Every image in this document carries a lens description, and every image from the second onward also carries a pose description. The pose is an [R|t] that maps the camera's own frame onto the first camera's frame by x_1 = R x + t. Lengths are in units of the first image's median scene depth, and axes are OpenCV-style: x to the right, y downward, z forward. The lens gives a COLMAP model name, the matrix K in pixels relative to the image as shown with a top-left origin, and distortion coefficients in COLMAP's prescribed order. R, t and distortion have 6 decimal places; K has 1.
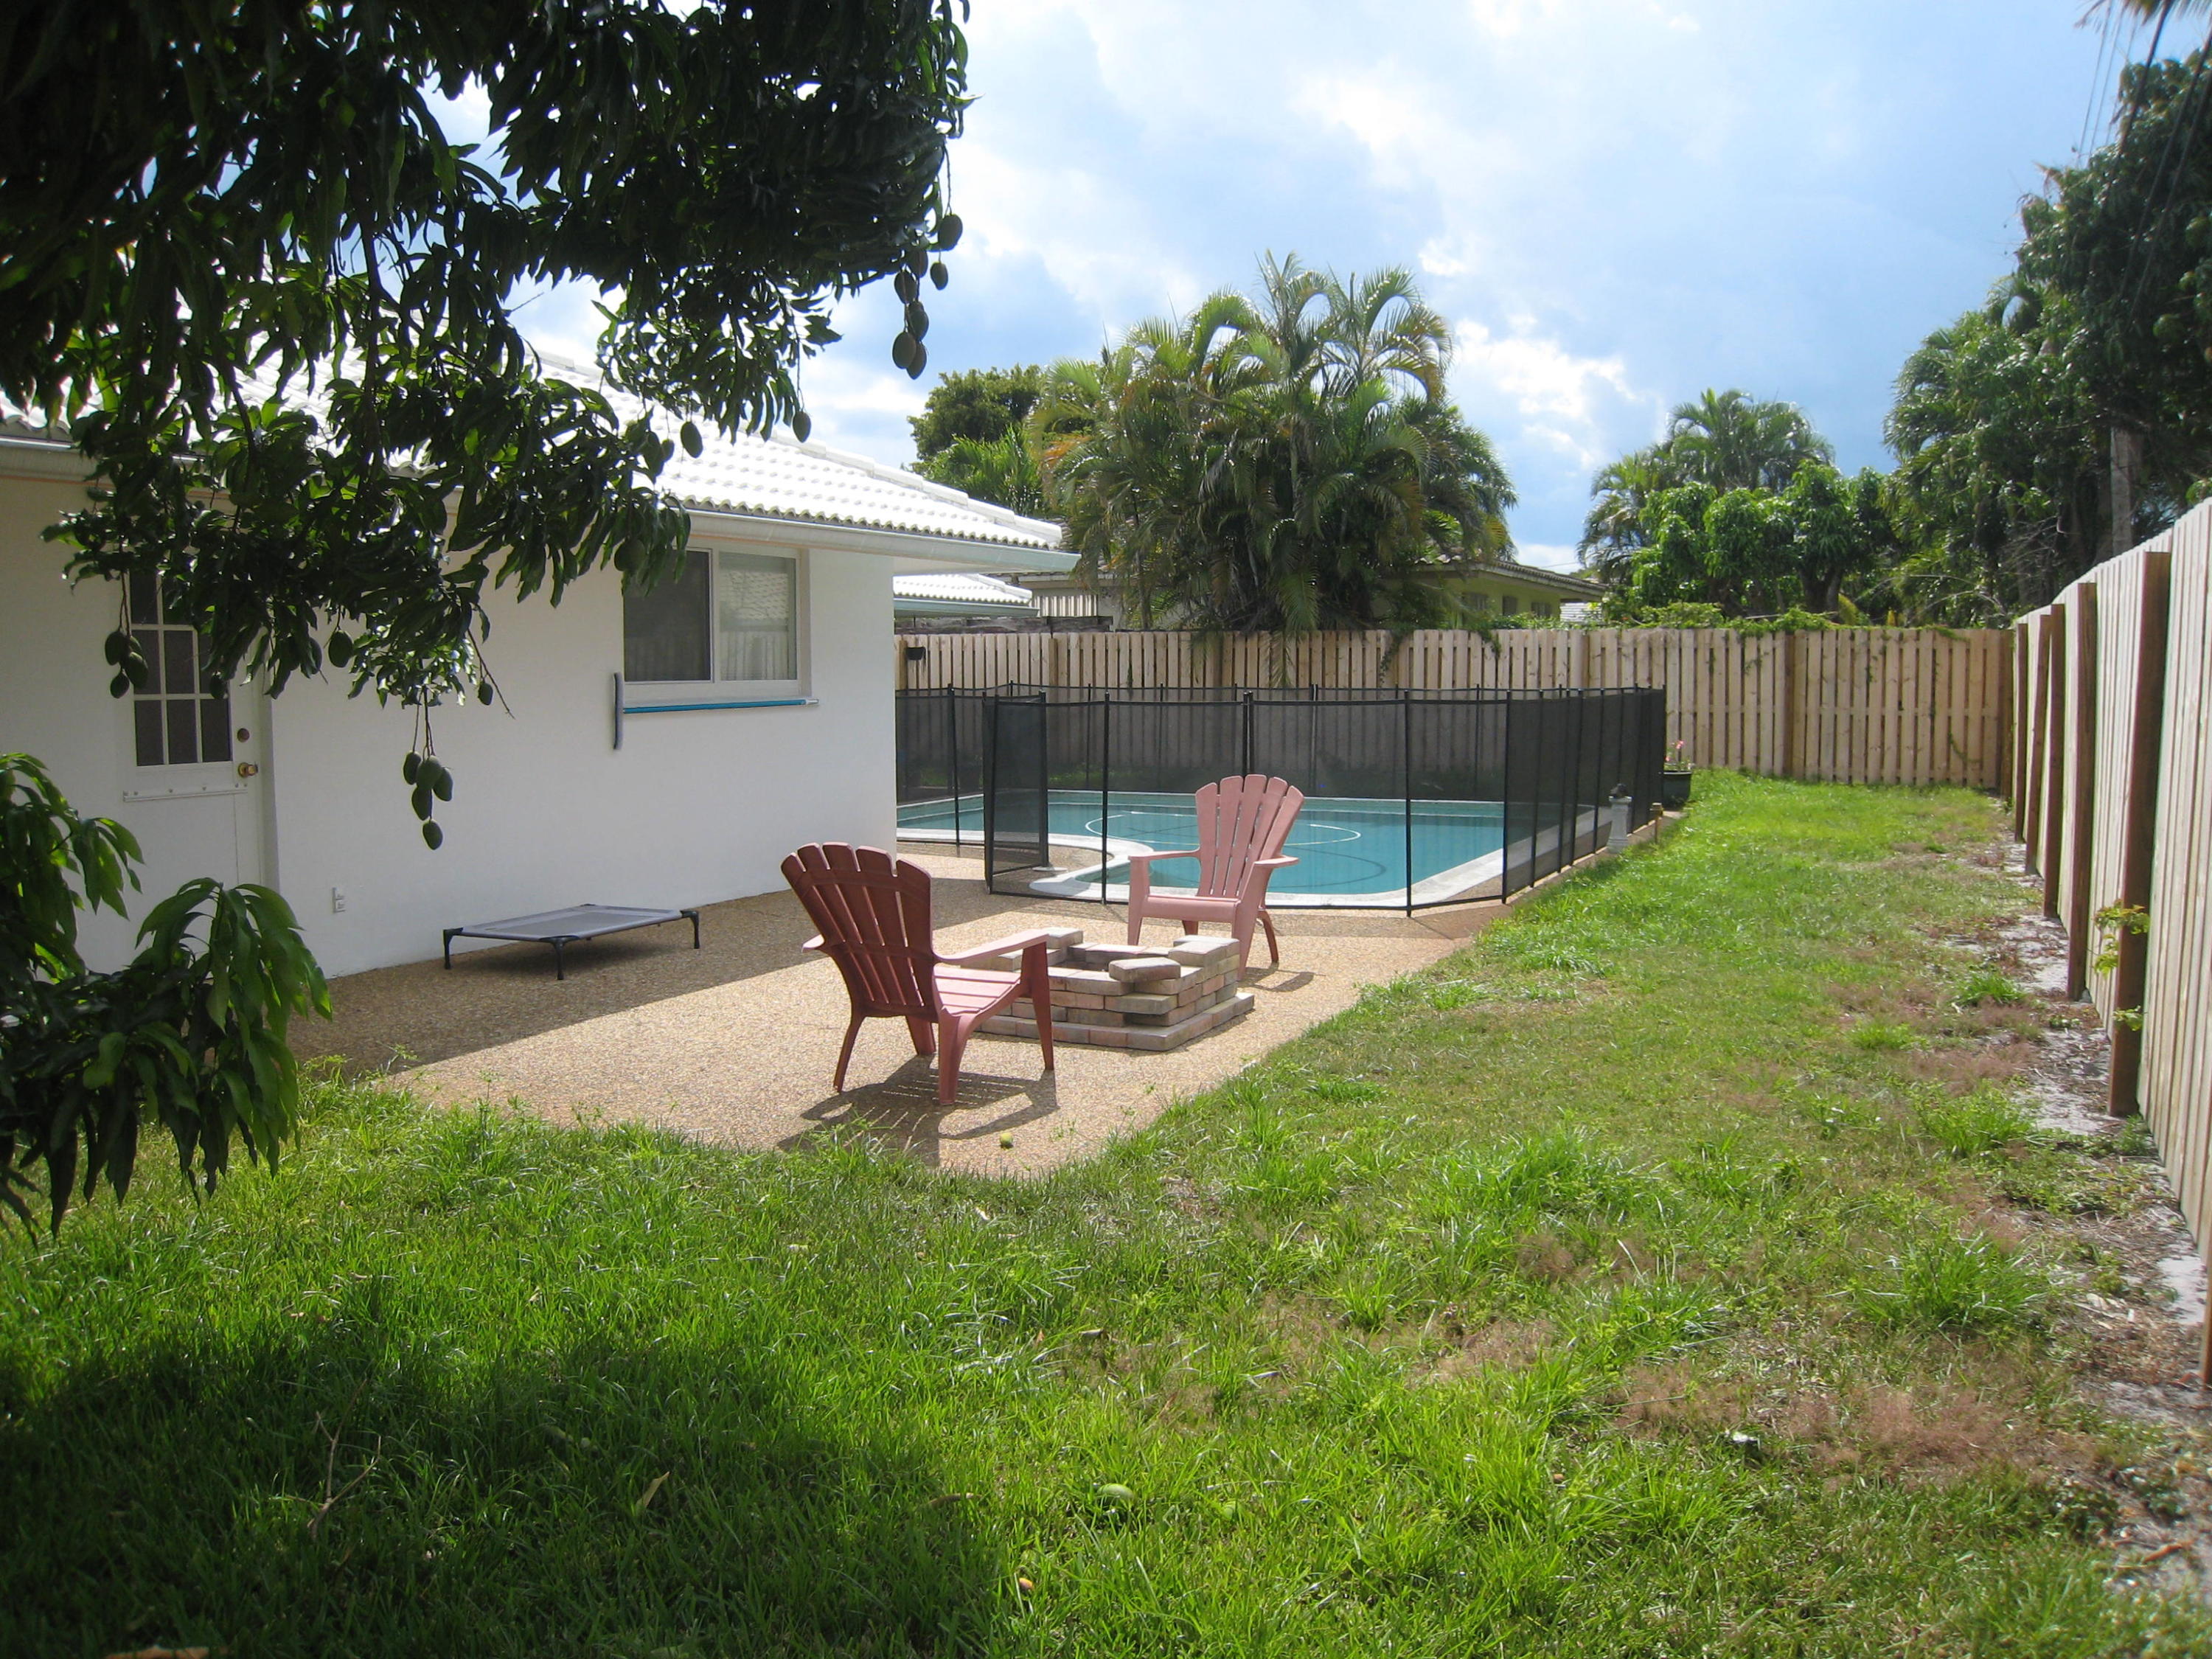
lens RADIAL K [[1773.8, 0, 1101.3], [0, 1773.8, 814.9], [0, 0, 1]] dist [-0.114203, 0.000019]
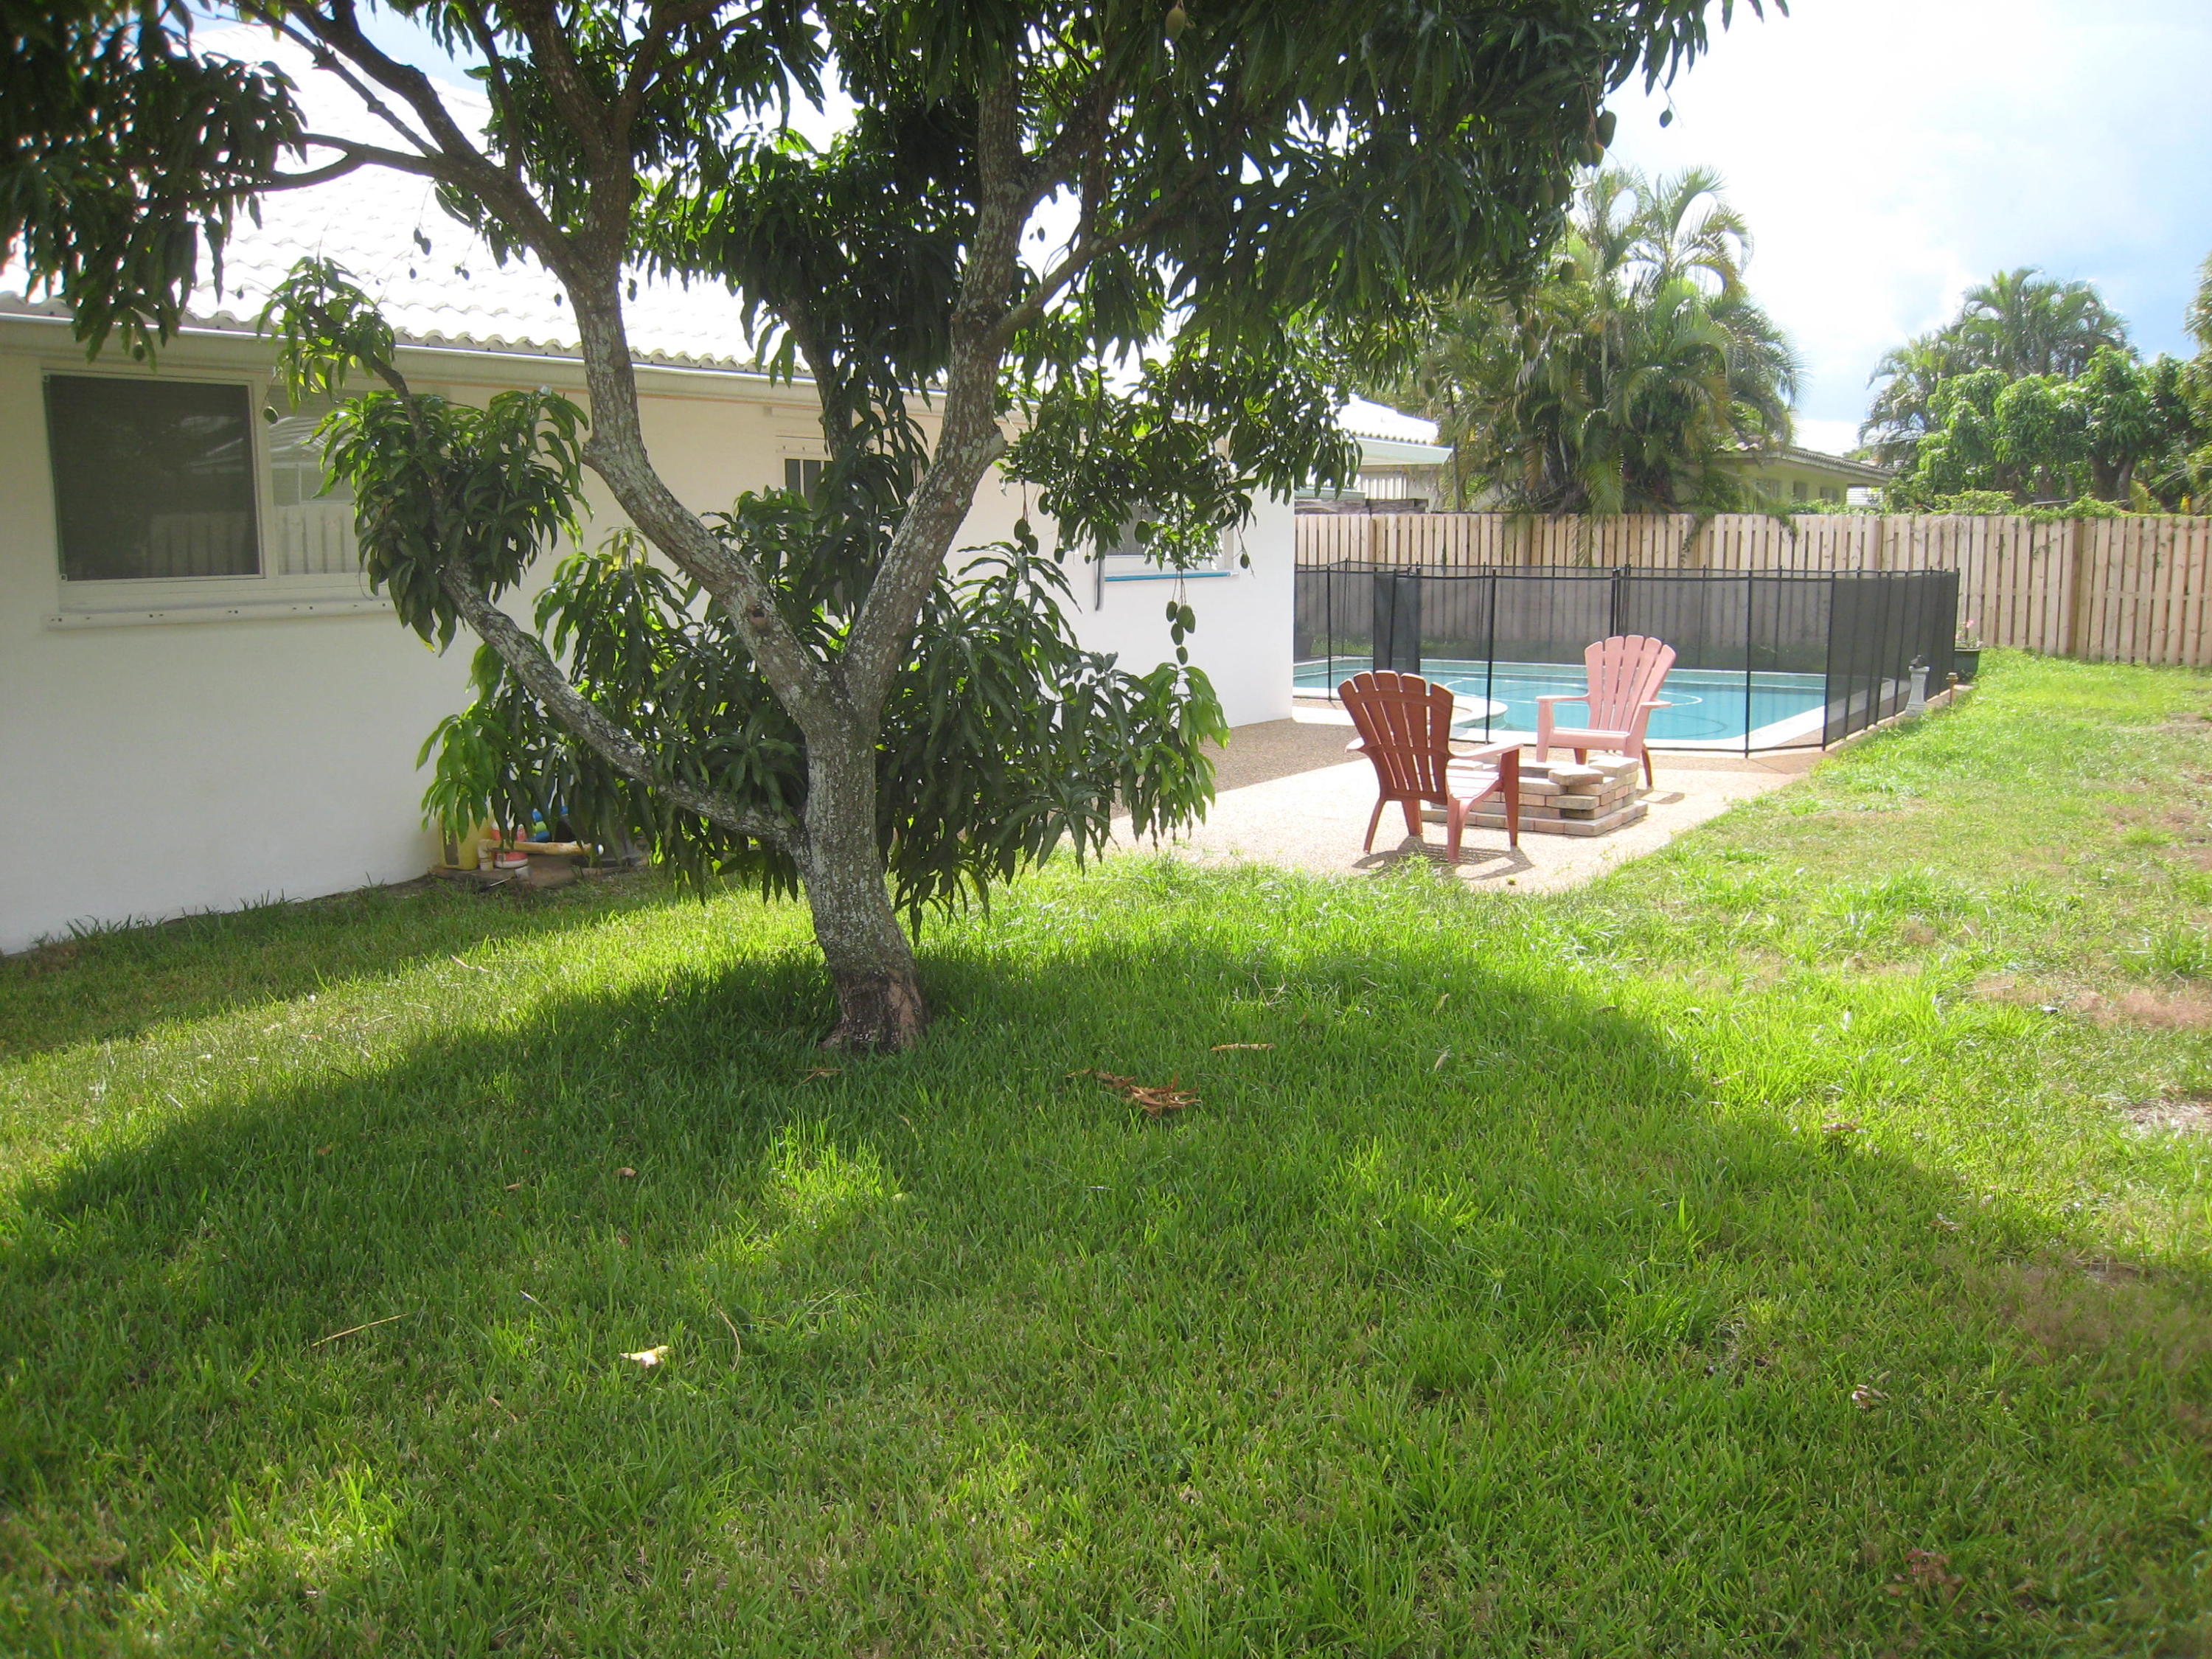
lens RADIAL K [[1773.3, 0, 1106.0], [0, 1773.3, 829.5], [0, 0, 1]] dist [-0.132840, 0.074382]
pose [[0.990999, 0.021724, -0.132092, -0.047609], [-0.011527, 0.996927, 0.077481, 0.008894], [0.133369, -0.075261, 0.988205, -0.113080]]
